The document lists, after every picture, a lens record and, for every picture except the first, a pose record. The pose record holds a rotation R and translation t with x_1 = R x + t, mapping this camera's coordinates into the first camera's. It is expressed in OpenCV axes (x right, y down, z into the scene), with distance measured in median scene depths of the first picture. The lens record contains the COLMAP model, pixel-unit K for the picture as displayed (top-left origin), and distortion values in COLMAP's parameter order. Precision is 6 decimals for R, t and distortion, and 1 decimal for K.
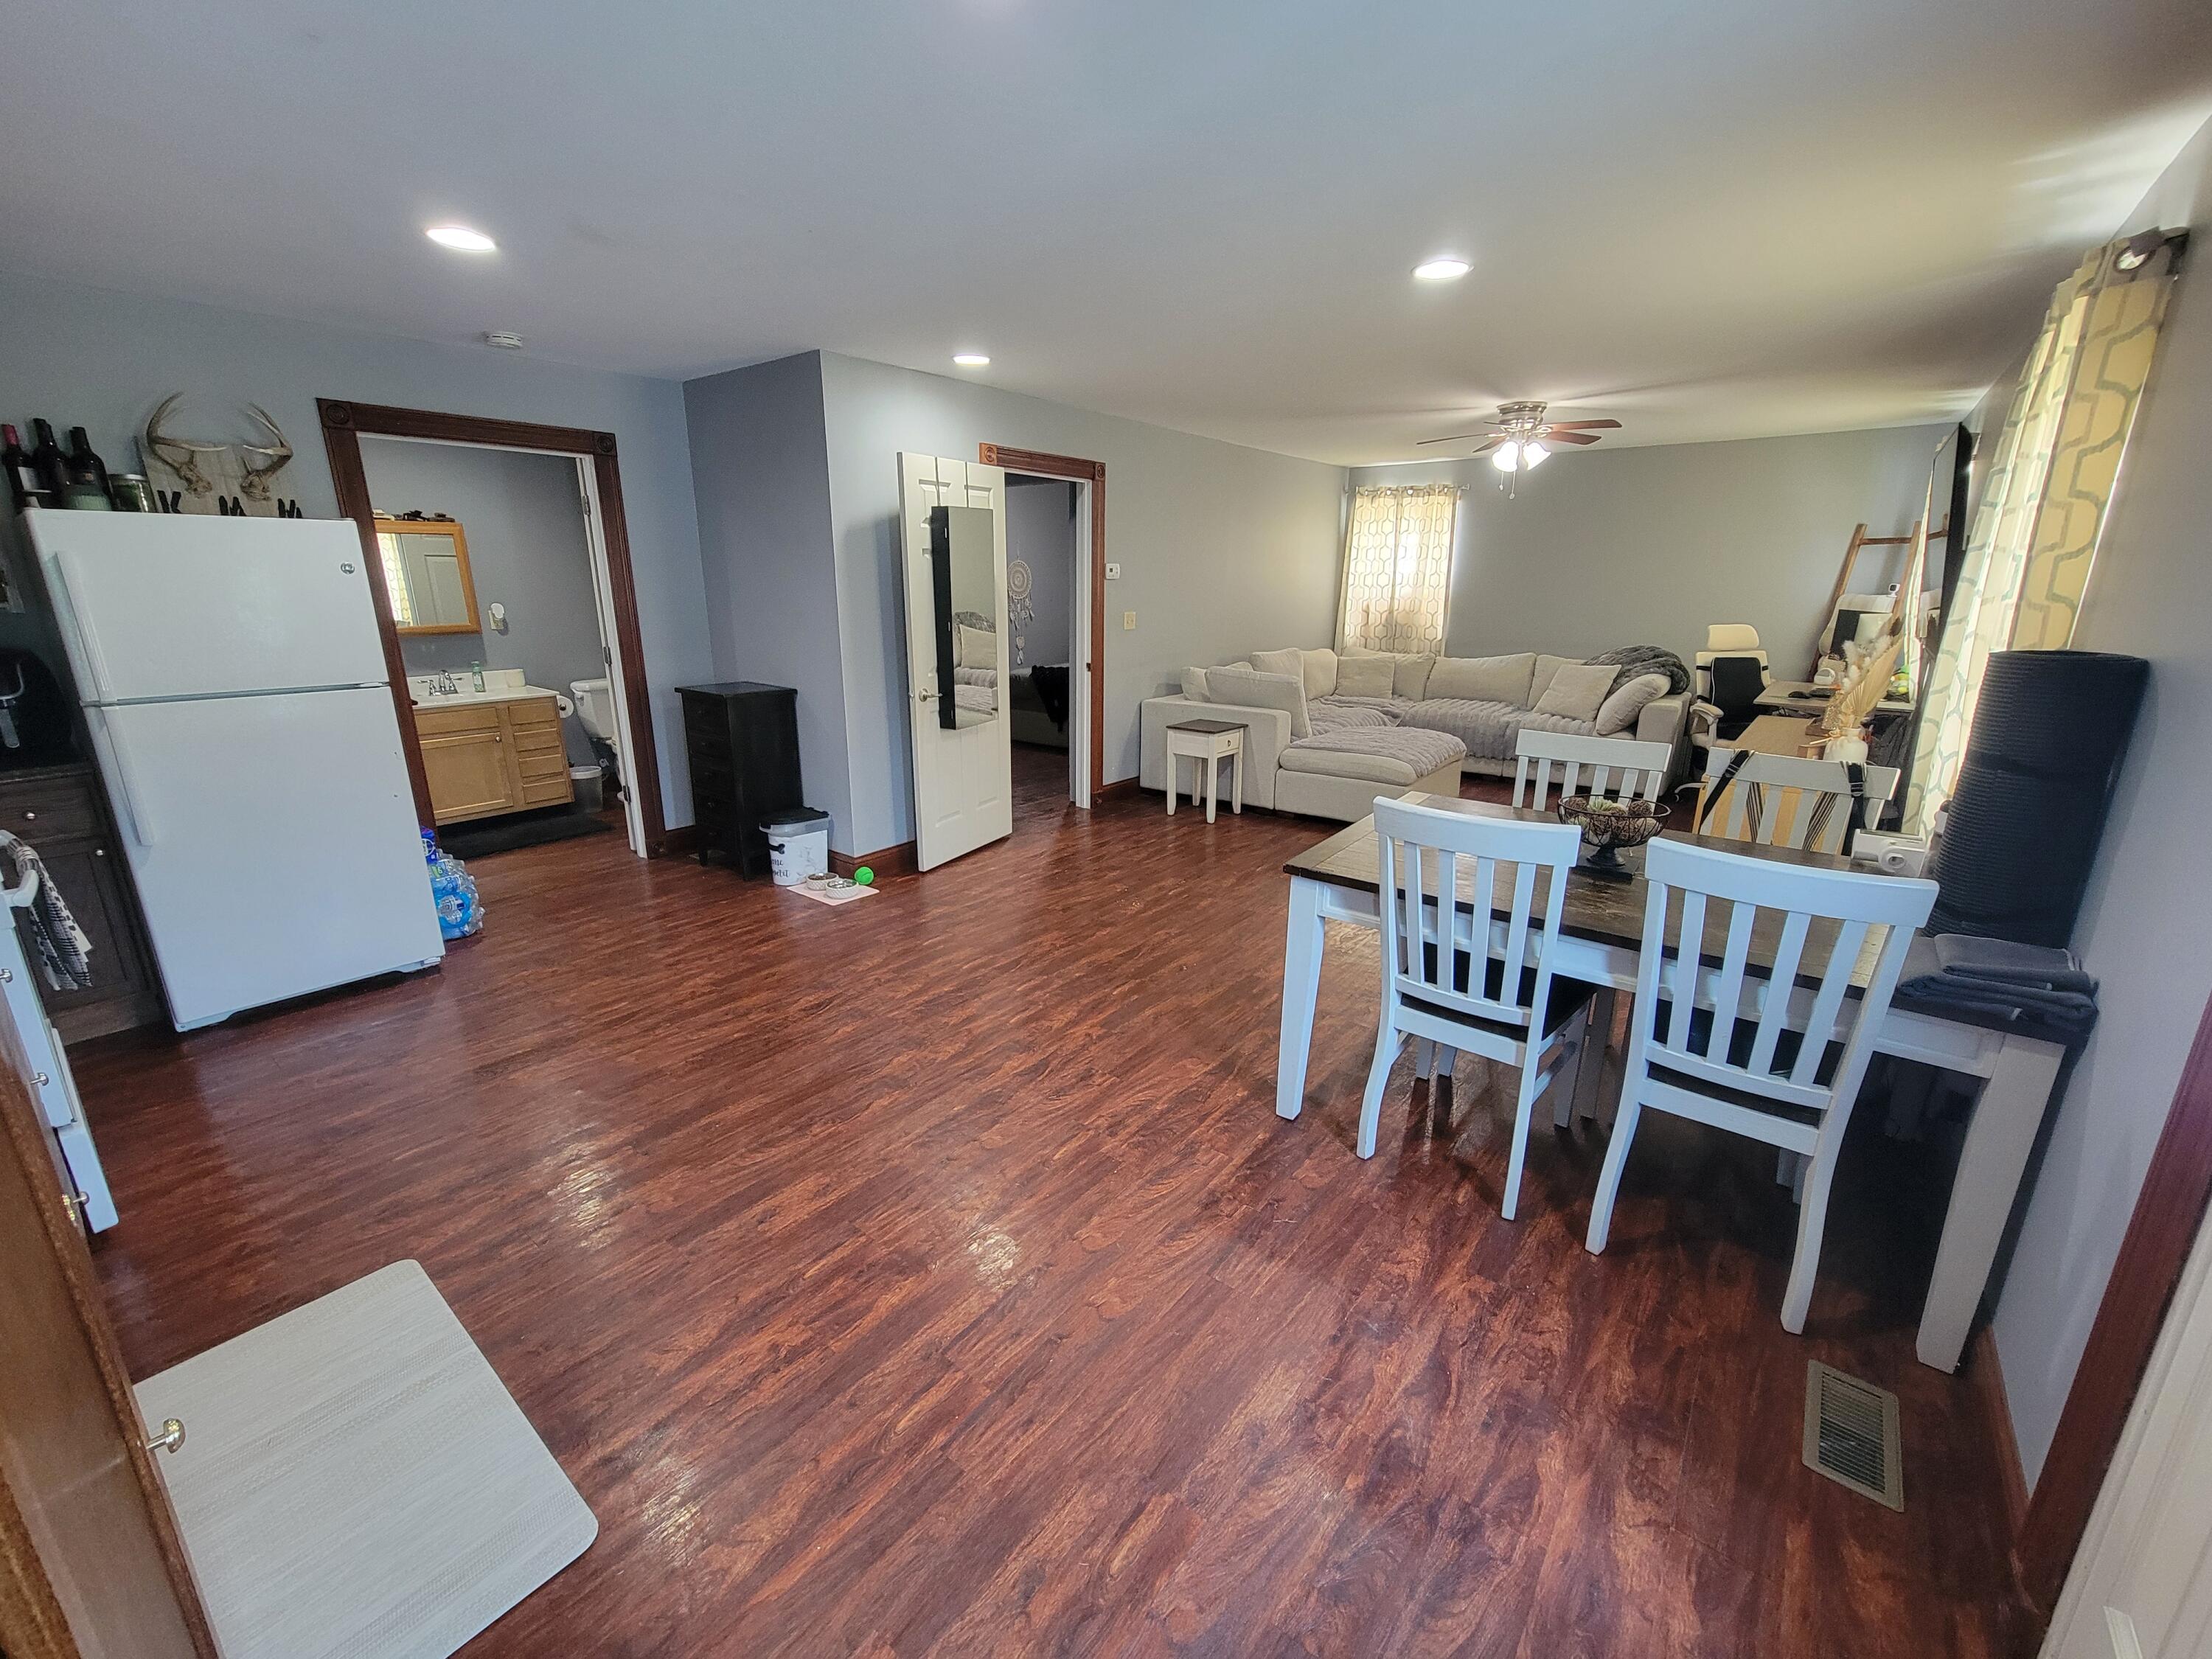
lens RADIAL K [[903.5, 0, 1101.0], [0, 903.5, 828.9], [0, 0, 1]] dist [-0.001705, 0.000325]
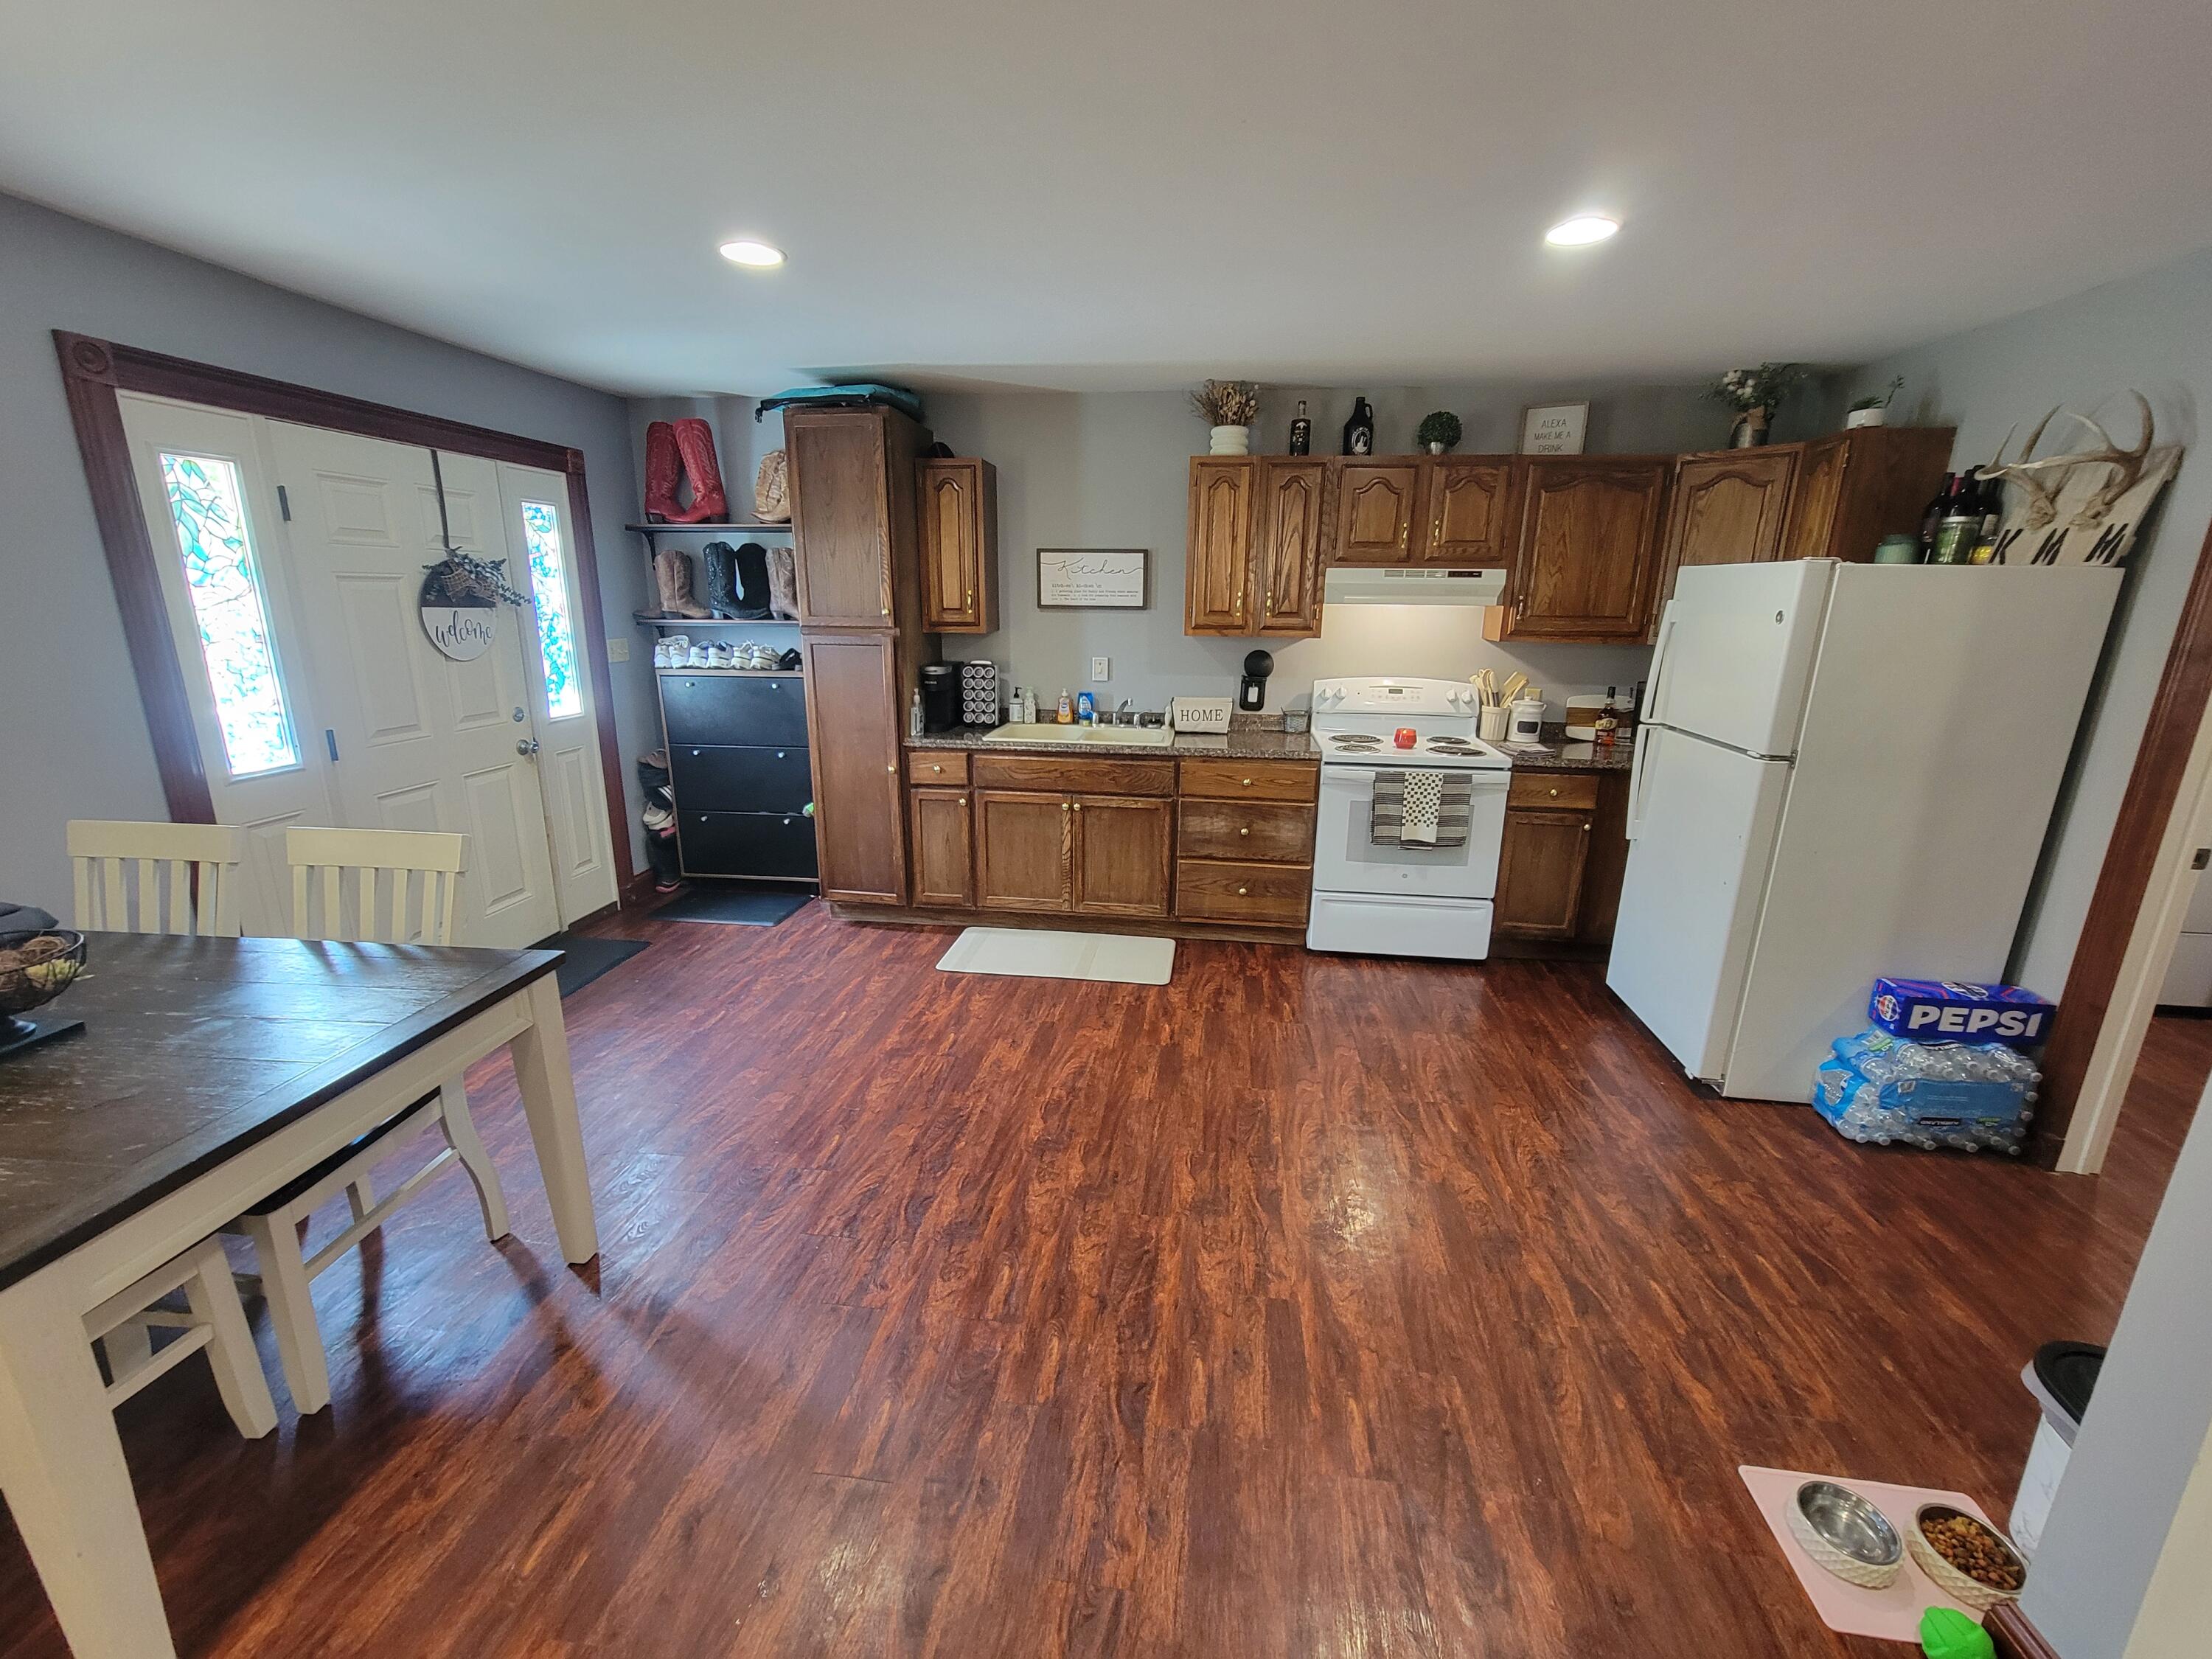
lens RADIAL K [[903.5, 0, 1106.7], [0, 903.5, 823.5], [0, 0, 1]] dist [-0.001705, 0.000325]
pose [[-0.850064, 0.120546, -0.512699, 0.112985], [-0.156921, 0.871276, 0.465032, -0.317097], [0.502760, 0.475760, -0.721724, 1.064916]]
